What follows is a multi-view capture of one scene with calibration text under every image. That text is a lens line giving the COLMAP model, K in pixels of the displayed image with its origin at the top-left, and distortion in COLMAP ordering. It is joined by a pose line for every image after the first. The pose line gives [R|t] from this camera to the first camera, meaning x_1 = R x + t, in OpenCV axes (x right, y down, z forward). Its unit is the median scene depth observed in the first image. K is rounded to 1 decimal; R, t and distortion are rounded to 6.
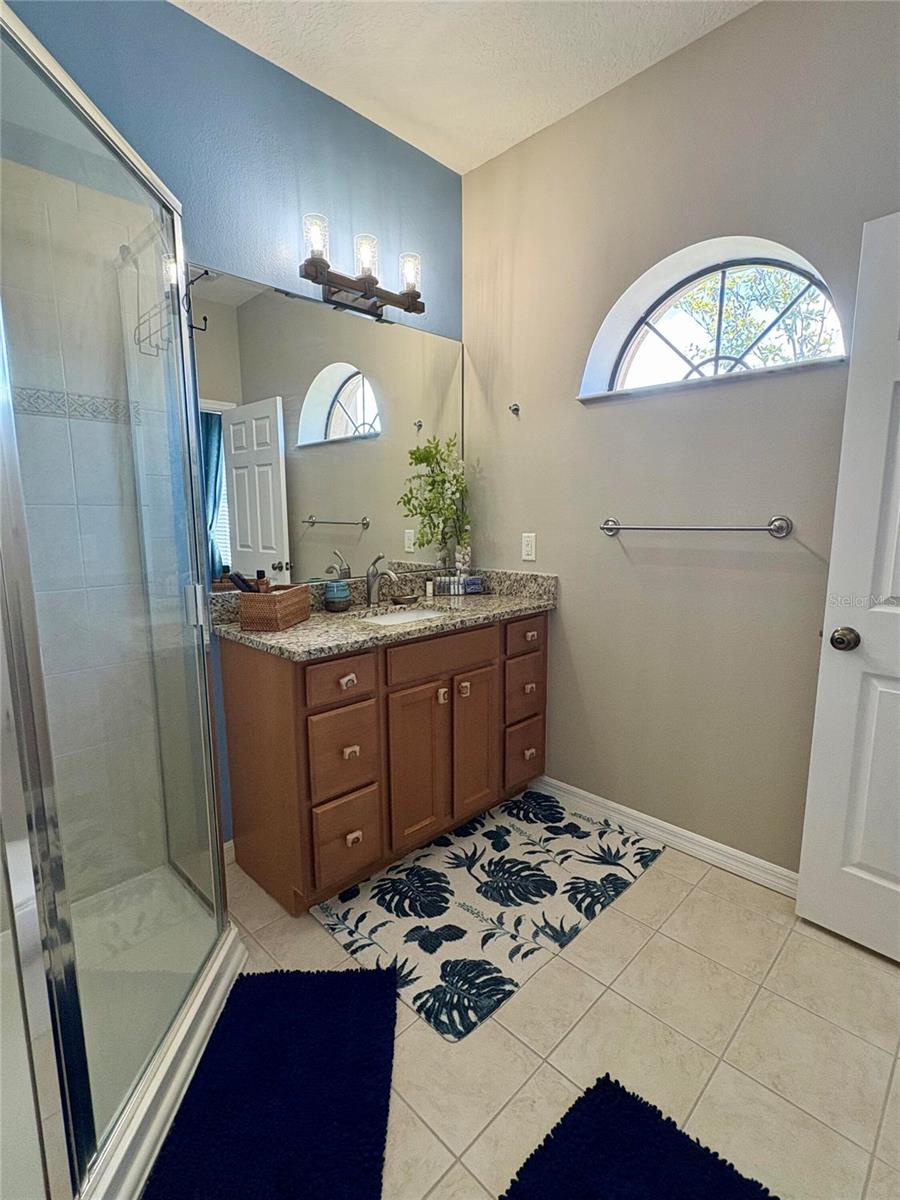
lens RADIAL K [[572.3, 0, 449.2], [0, 572.3, 603.3], [0, 0, 1]] dist [-0.001026, -0.001208]
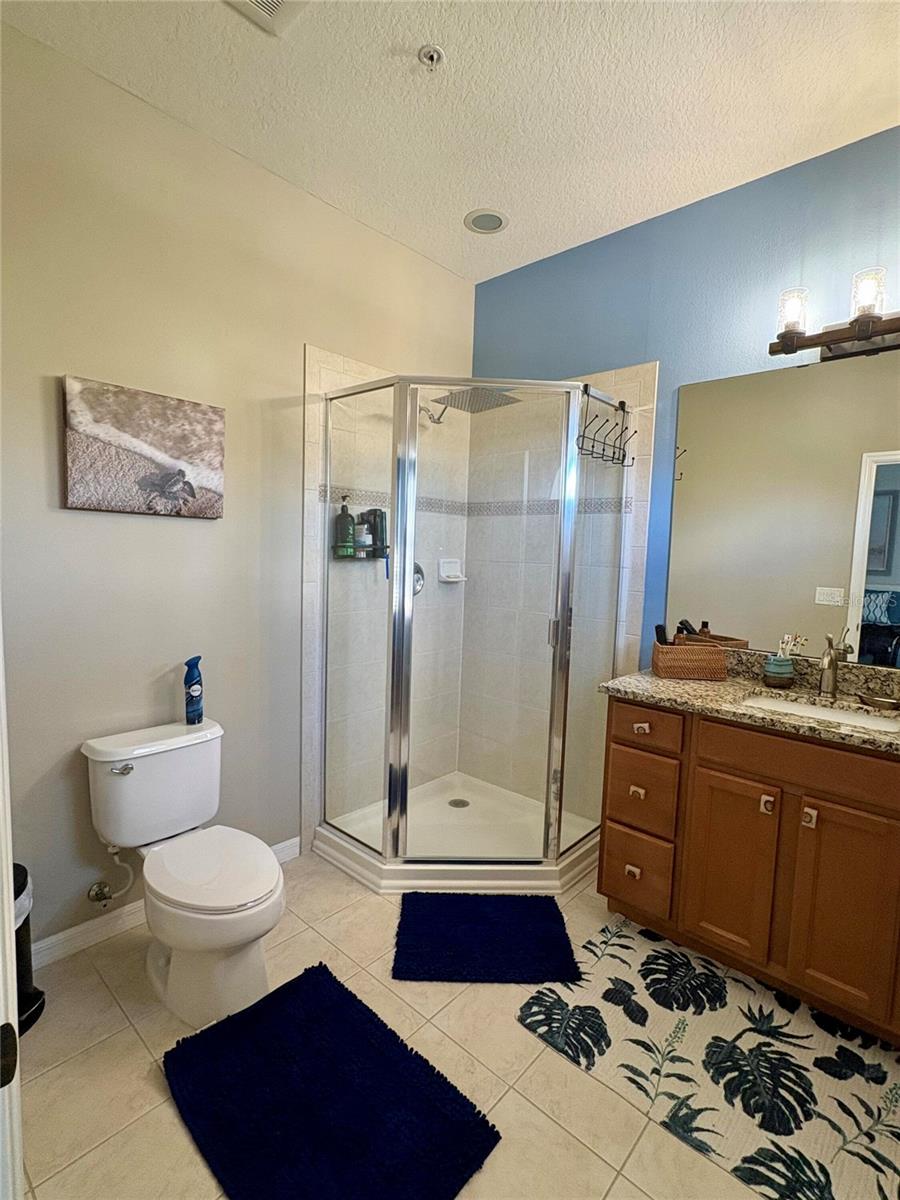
lens RADIAL K [[572.3, 0, 448.9], [0, 572.3, 597.6], [0, 0, 1]] dist [-0.001026, -0.001208]
pose [[0.041897, 0.090510, -0.995014, 0.858519], [-0.182701, 0.979790, 0.081433, -0.131053], [0.982275, 0.178378, 0.057587, 0.486666]]
